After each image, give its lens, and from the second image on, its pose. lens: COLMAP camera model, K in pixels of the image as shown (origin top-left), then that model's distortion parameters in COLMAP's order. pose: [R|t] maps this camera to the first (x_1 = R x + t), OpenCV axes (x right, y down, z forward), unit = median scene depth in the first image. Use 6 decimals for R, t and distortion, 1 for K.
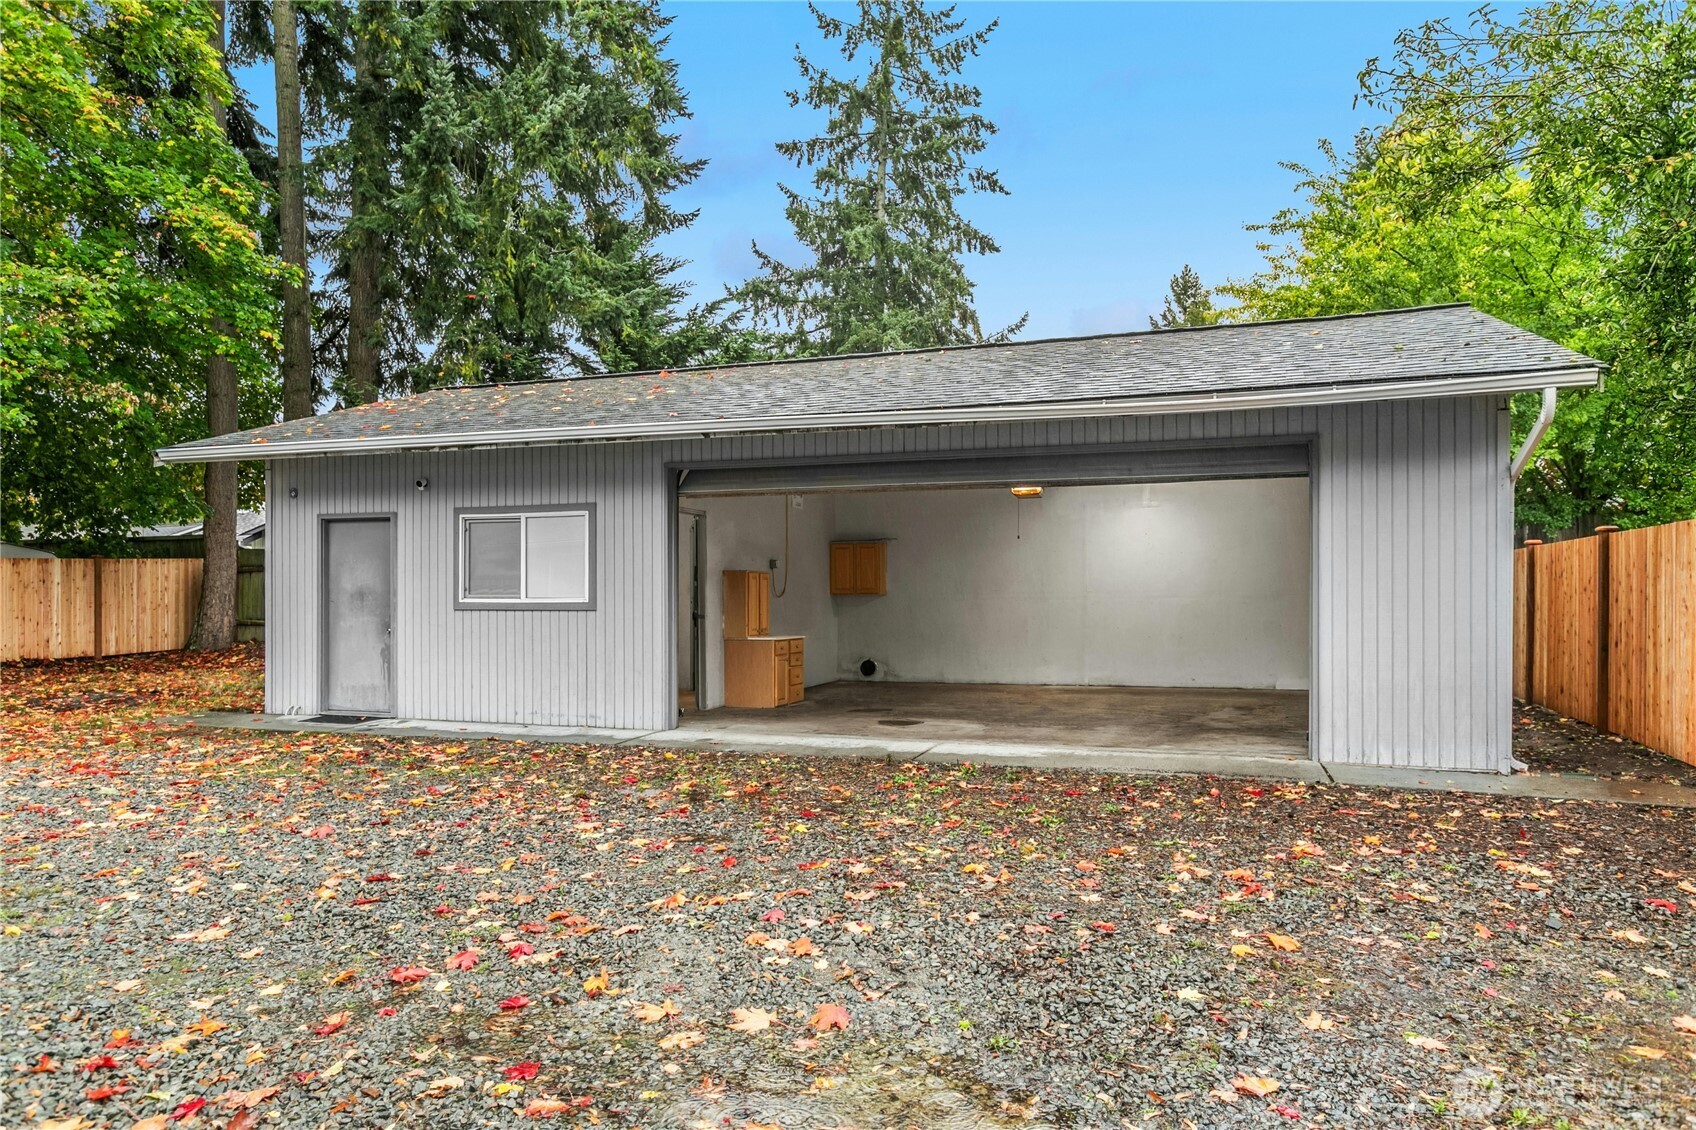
lens RADIAL K [[1098.7, 0, 841.9], [0, 1098.7, 593.9], [0, 0, 1]] dist [-0.003560, 0.000303]
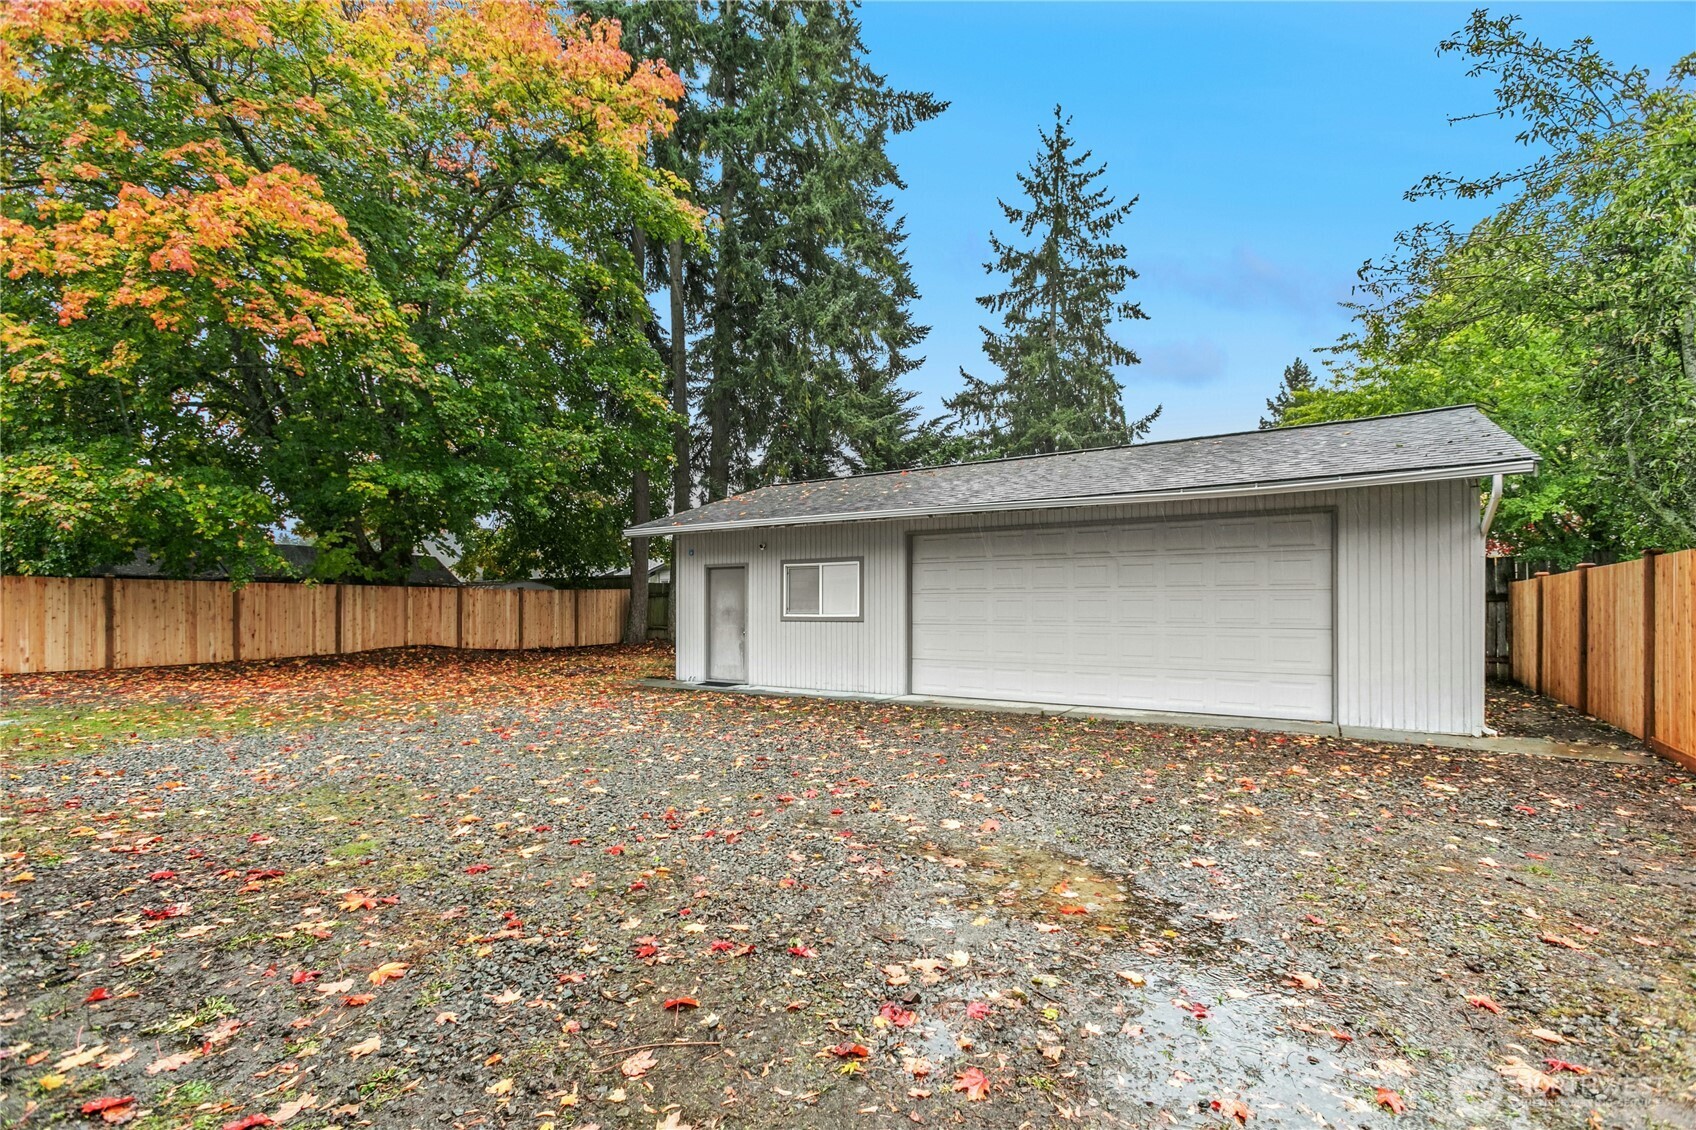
lens RADIAL K [[774.6, 0, 848.9], [0, 774.6, 595.3], [0, 0, 1]] dist [-0.002433, 0.000120]
pose [[0.974132, -0.003183, -0.225958, 0.016534], [-0.000944, 0.999835, -0.018155, -0.002769], [0.225978, 0.017899, 0.973968, -0.127386]]
